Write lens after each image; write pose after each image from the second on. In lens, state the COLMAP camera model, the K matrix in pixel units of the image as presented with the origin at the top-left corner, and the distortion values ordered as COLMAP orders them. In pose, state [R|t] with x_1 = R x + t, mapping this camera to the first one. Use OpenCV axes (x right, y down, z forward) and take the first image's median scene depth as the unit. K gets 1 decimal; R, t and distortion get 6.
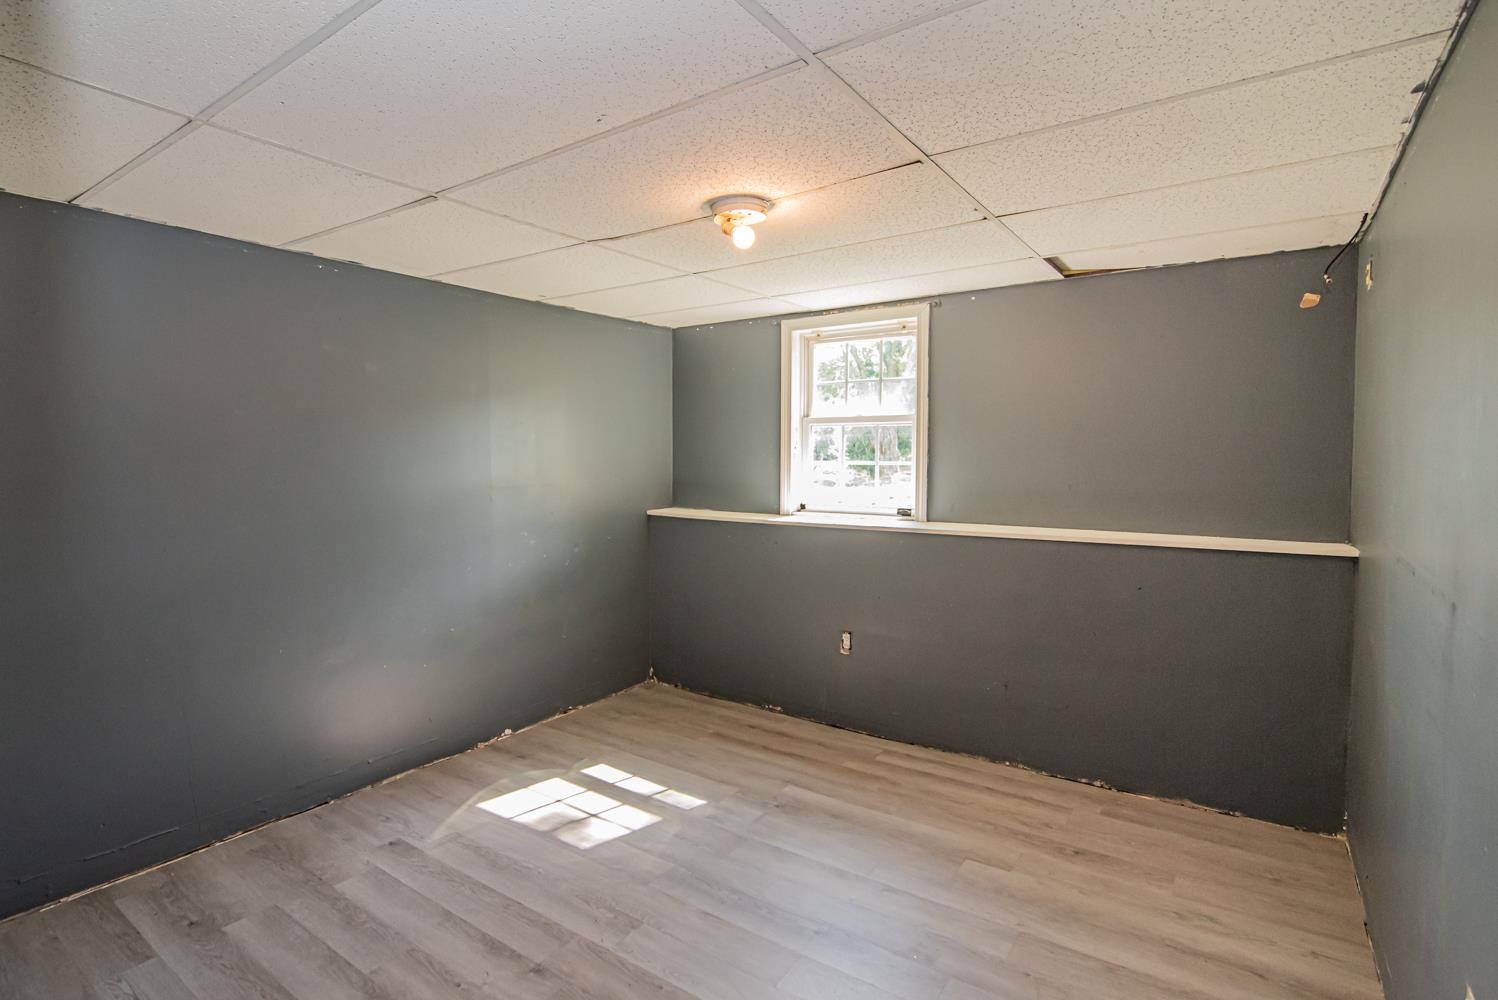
lens RADIAL K [[725.0, 0, 748.0], [0, 725.0, 499.2], [0, 0, 1]] dist [0.000683, -0.000388]
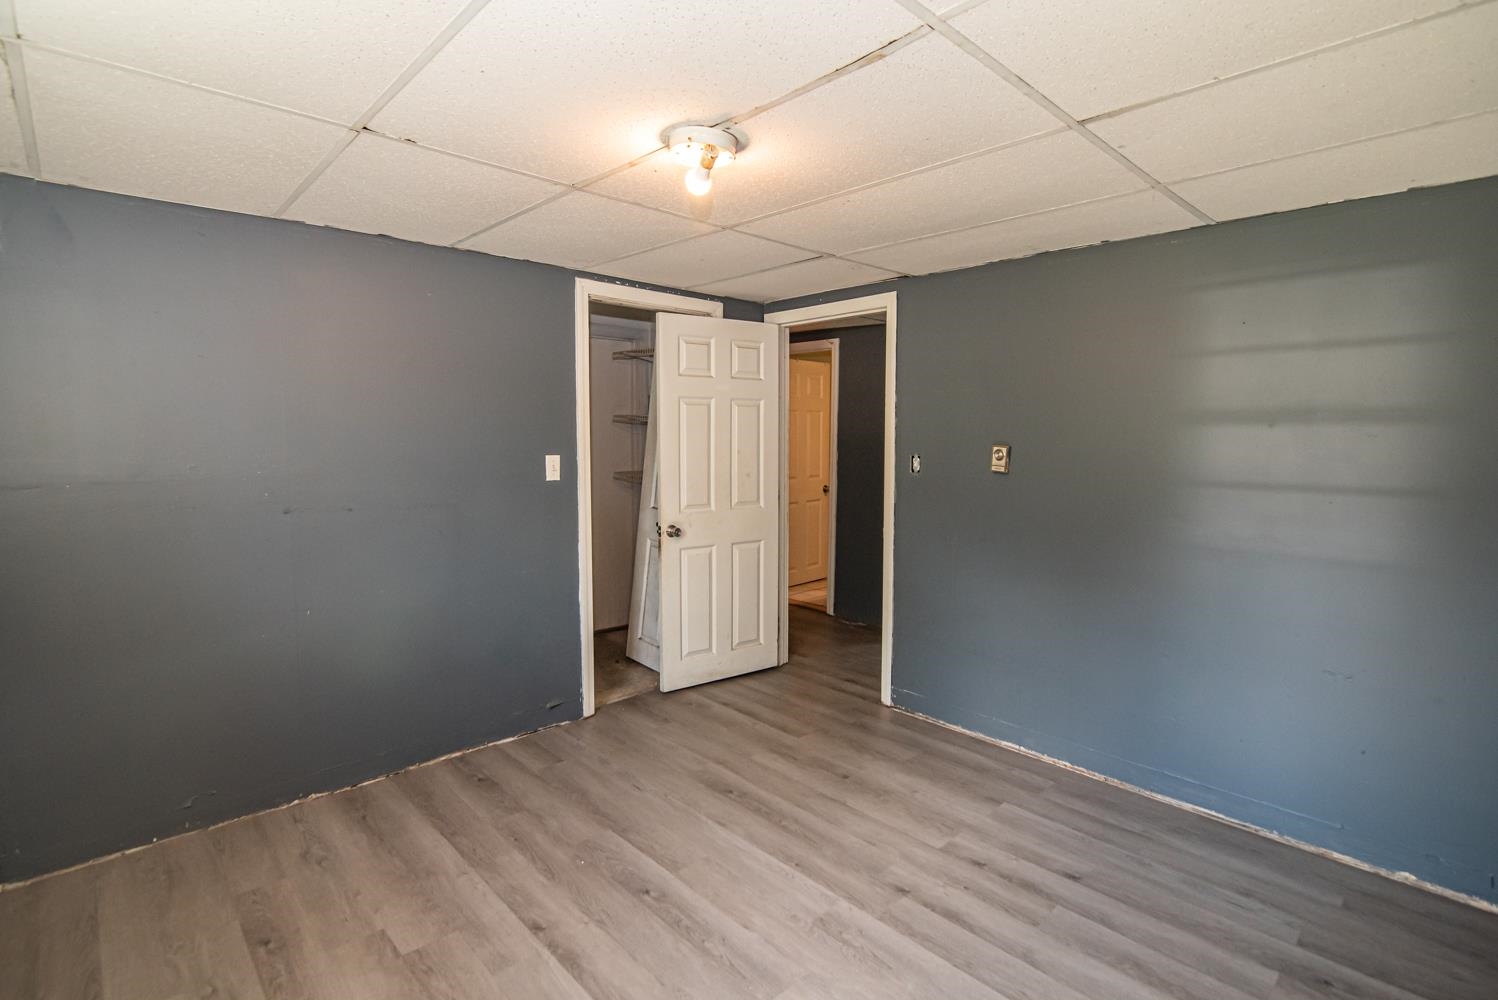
lens RADIAL K [[725.0, 0, 751.6], [0, 725.0, 499.9], [0, 0, 1]] dist [0.000683, -0.000388]
pose [[-0.976795, -0.022814, 0.212960, -0.266714], [0.009723, 0.988563, 0.150498, -0.125426], [-0.213957, 0.149076, -0.965401, 1.917960]]
